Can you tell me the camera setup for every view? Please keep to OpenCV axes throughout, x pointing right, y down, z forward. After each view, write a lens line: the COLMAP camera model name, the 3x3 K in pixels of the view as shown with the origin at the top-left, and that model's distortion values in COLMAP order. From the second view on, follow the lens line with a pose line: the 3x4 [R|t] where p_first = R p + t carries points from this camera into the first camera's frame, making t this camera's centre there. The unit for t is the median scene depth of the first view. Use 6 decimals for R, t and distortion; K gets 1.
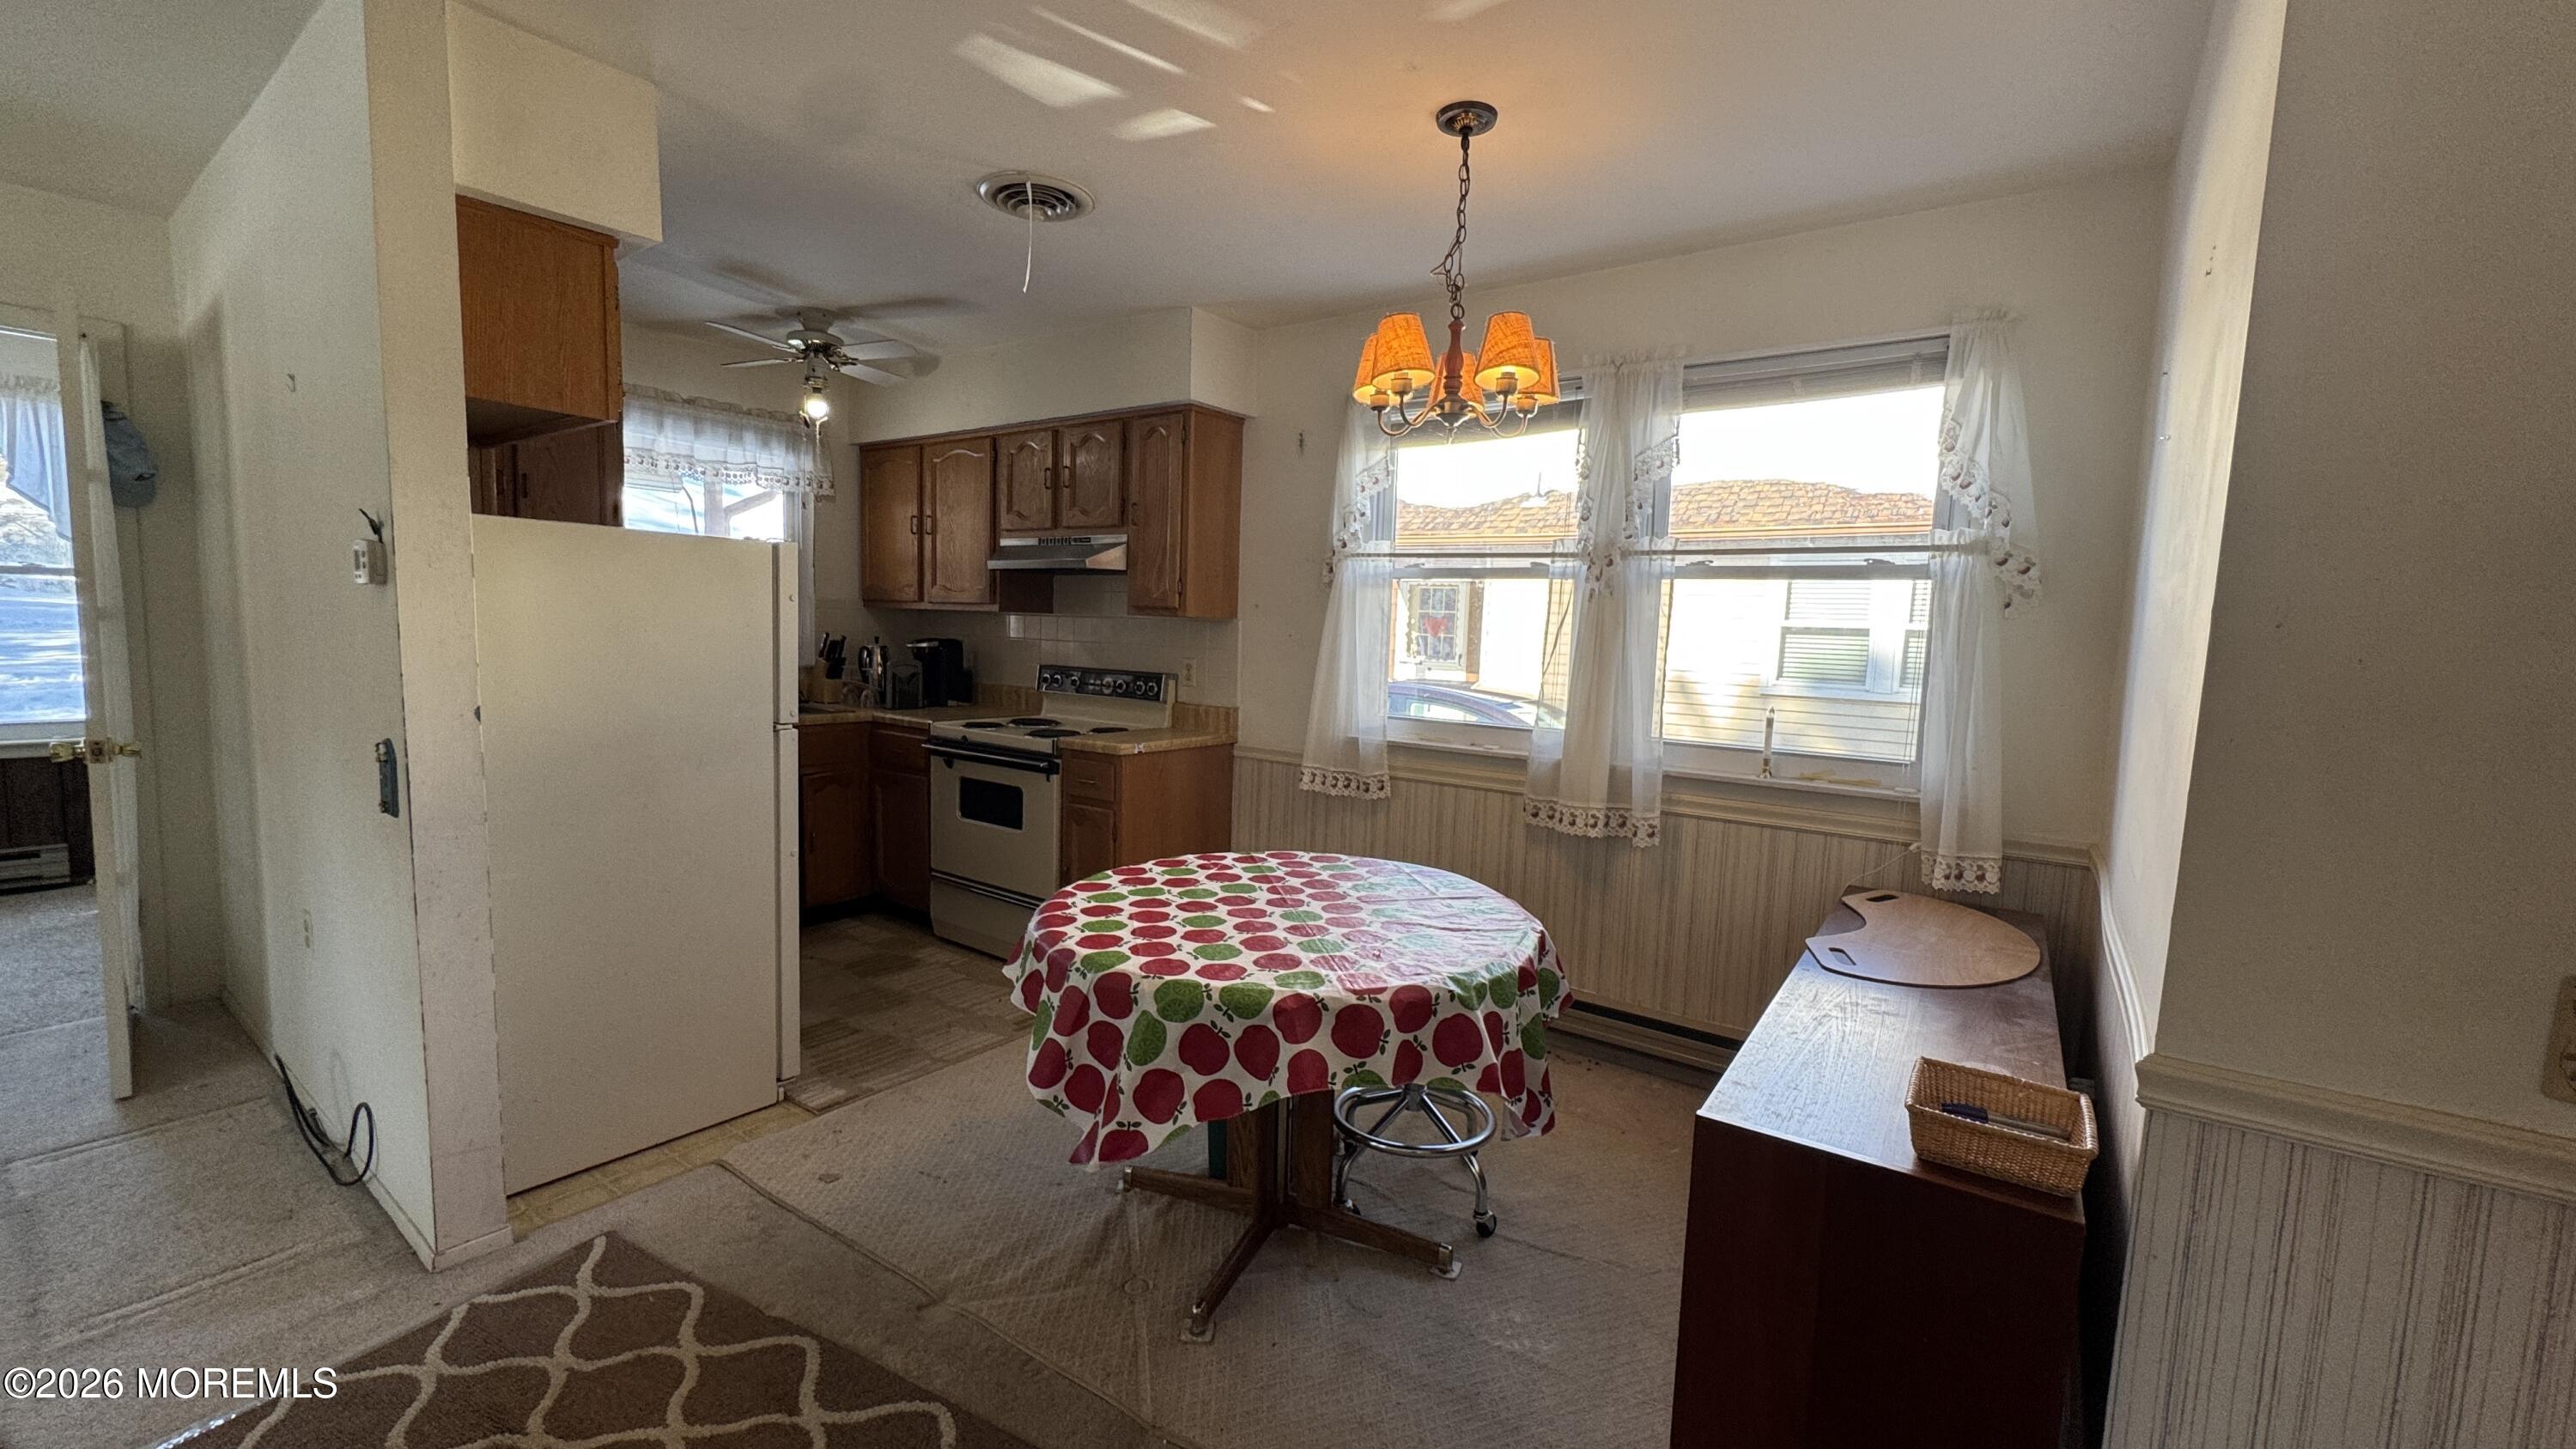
lens RADIAL K [[1027.7, 0, 1292.7], [0, 1027.7, 729.0], [0, 0, 1]] dist [-0.001547, -0.000012]
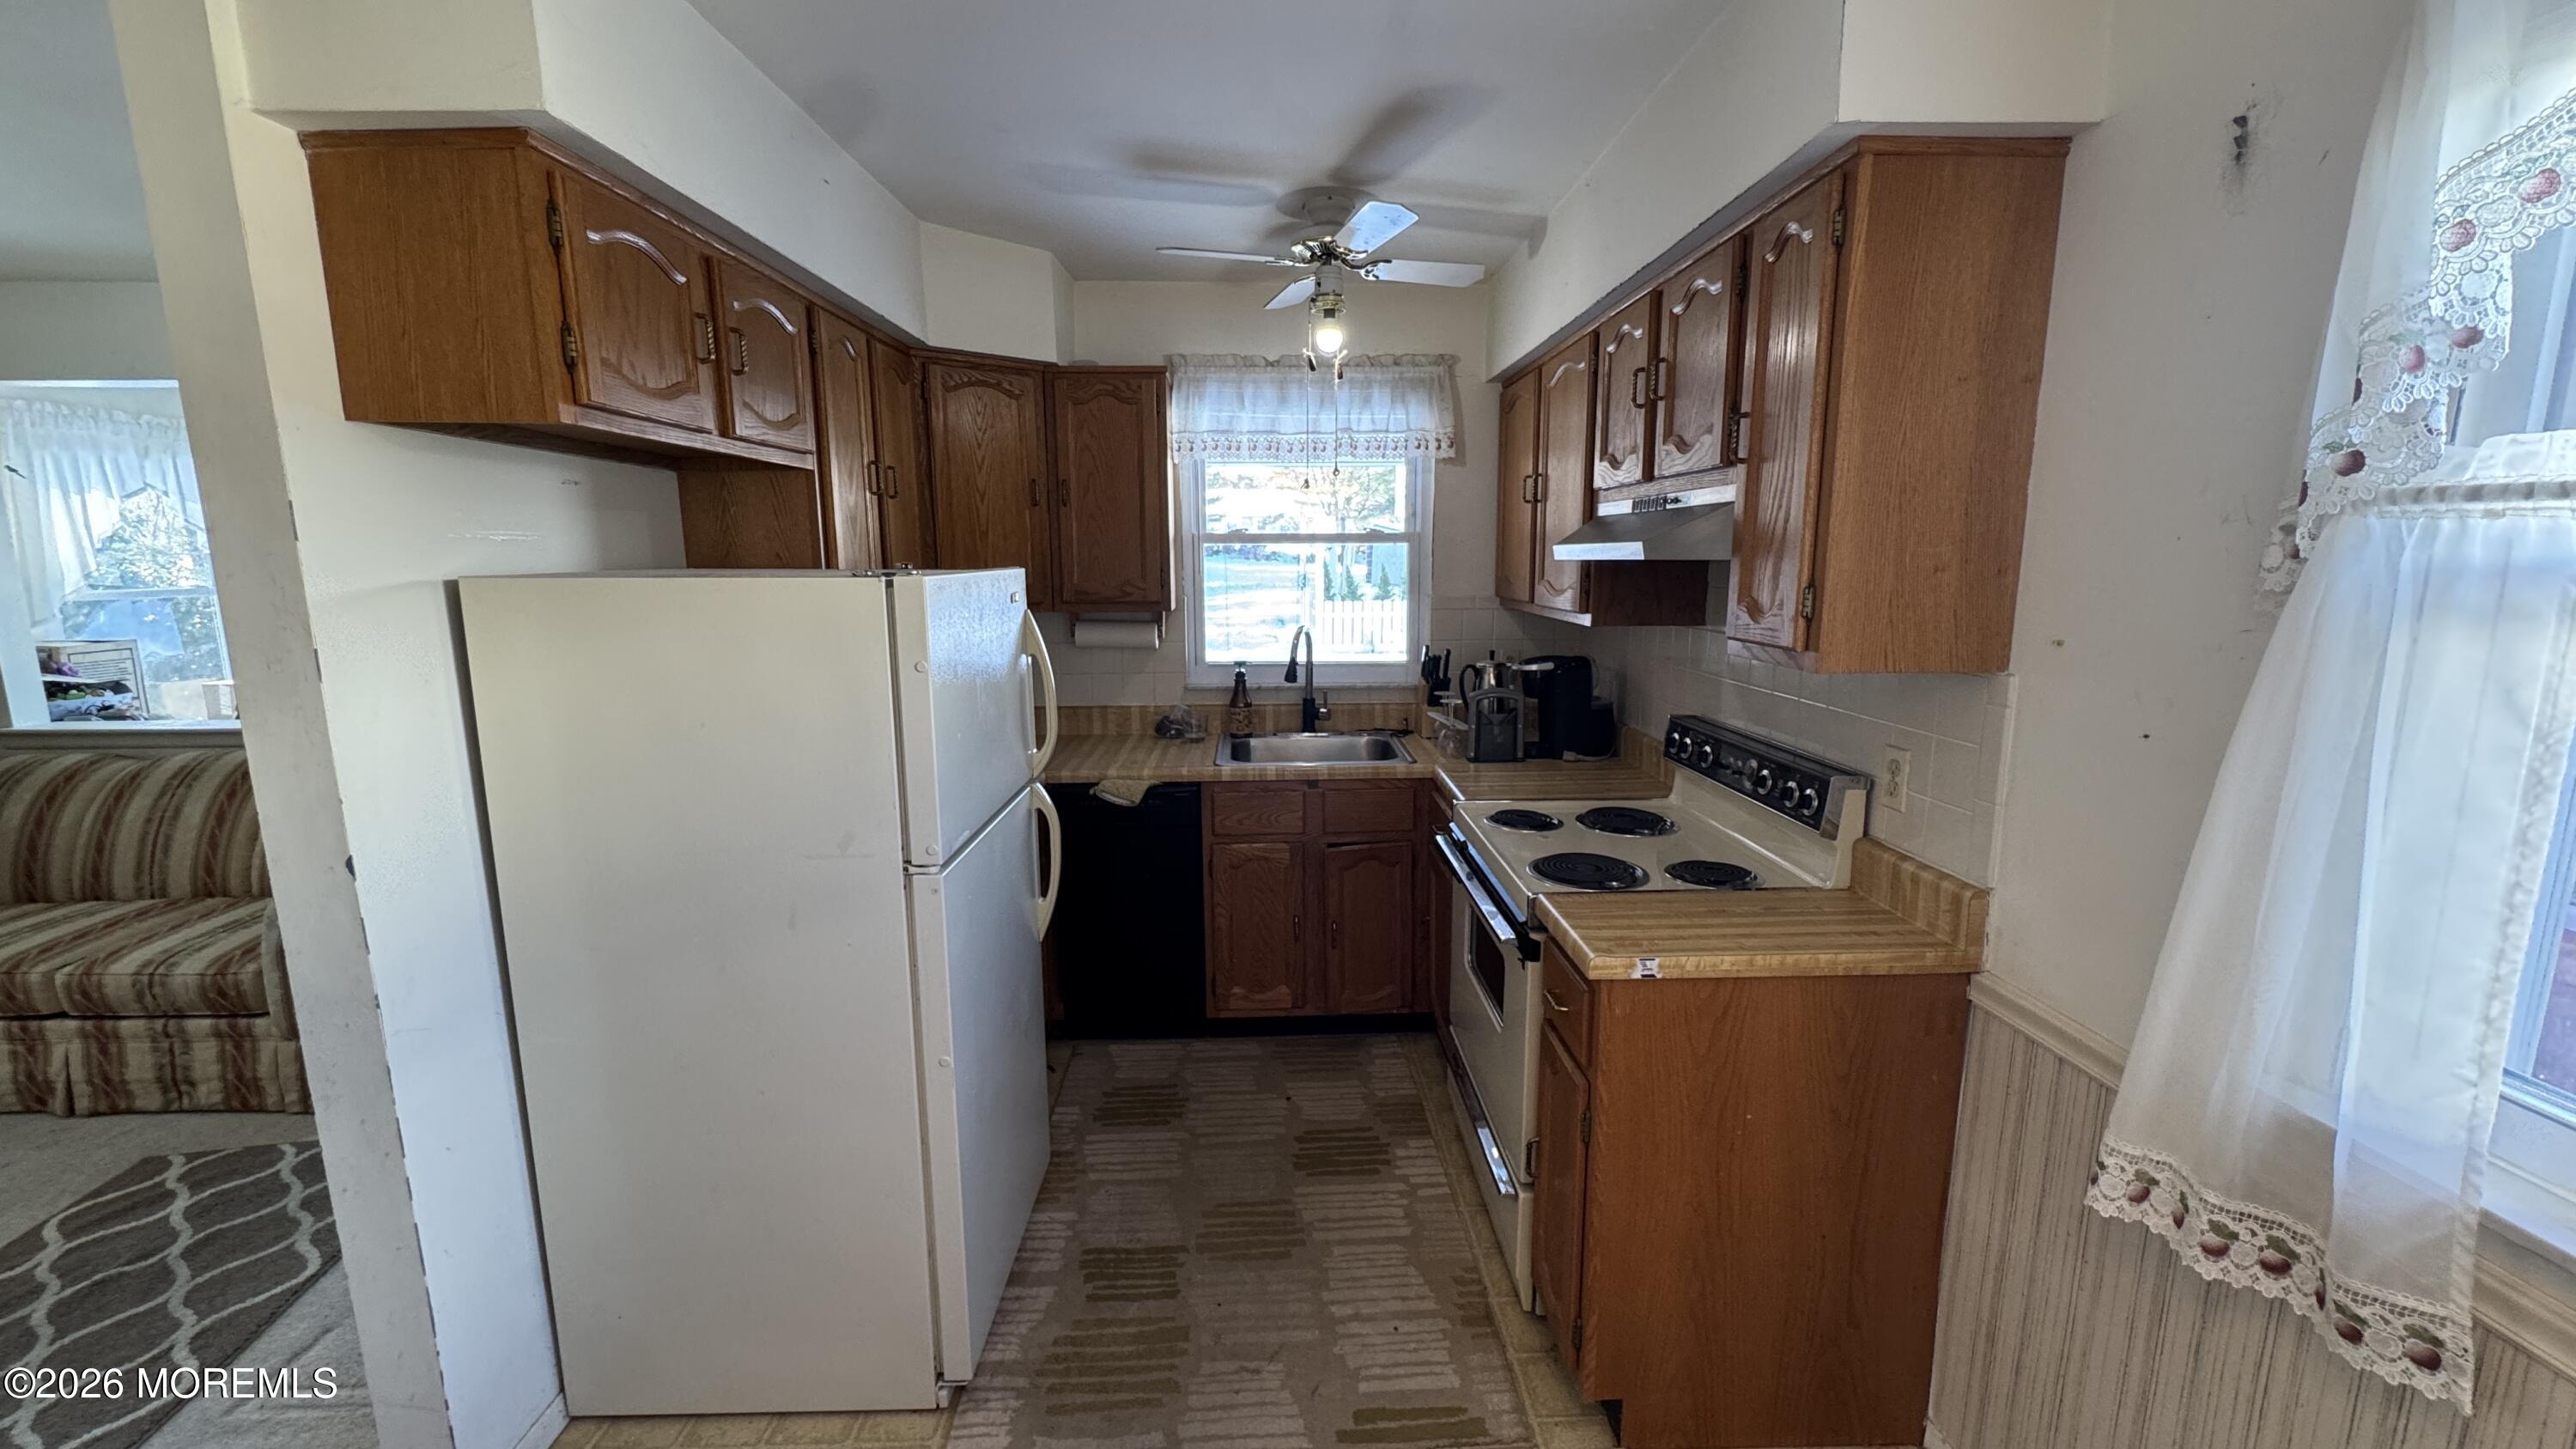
lens RADIAL K [[1027.7, 0, 1288.4], [0, 1027.7, 727.0], [0, 0, 1]] dist [-0.001547, -0.000012]
pose [[0.613420, 0.094660, -0.784063, 0.091139], [-0.053585, 0.995492, 0.078263, -0.105609], [0.787937, -0.005994, 0.615727, 0.555421]]
